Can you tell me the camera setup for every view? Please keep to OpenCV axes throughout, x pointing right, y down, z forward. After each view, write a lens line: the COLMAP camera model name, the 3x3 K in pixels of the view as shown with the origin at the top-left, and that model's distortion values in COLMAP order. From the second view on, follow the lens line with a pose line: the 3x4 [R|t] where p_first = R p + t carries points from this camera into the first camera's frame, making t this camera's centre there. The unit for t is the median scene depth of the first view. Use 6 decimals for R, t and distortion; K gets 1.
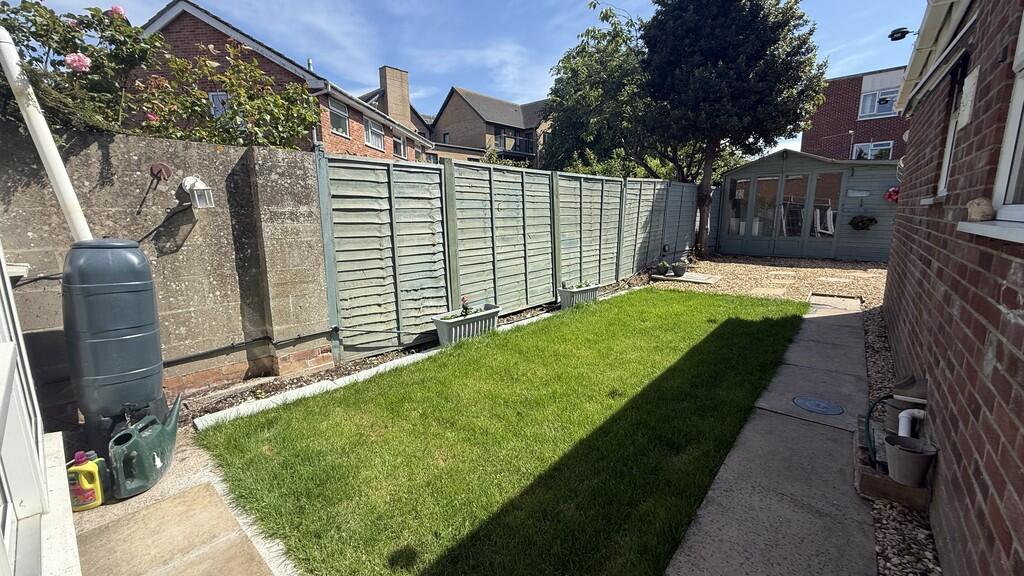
lens RADIAL K [[406.4, 0, 508.9], [0, 406.4, 287.8], [0, 0, 1]] dist [-0.001427, 0.000030]
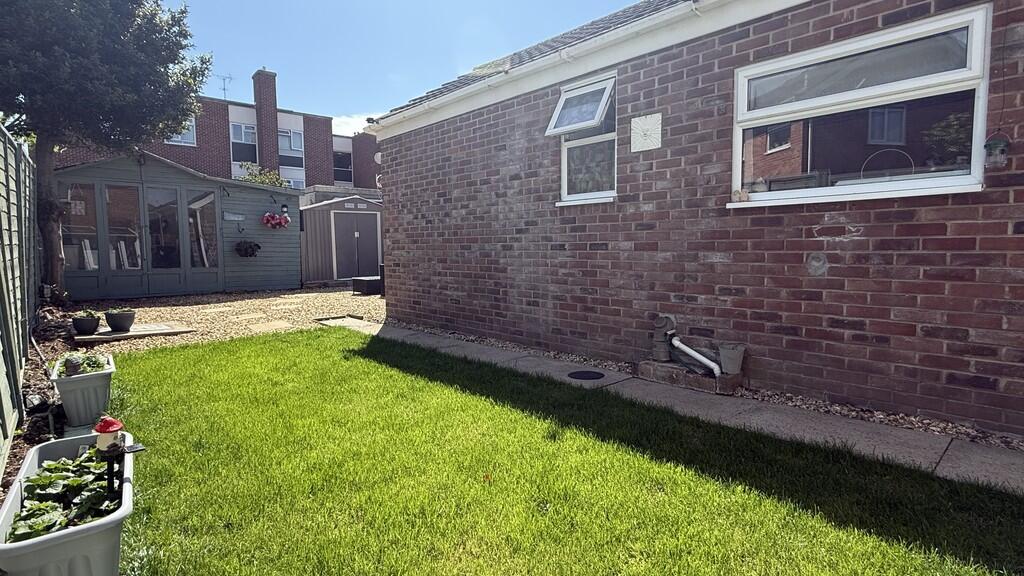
lens RADIAL K [[515.2, 0, 506.2], [0, 515.2, 285.2], [0, 0, 1]] dist [-0.003248, -0.000291]
pose [[0.124679, -0.060669, 0.990341, -0.192296], [0.189843, 0.981147, 0.036205, -0.012390], [-0.973866, 0.183495, 0.133846, 0.292427]]
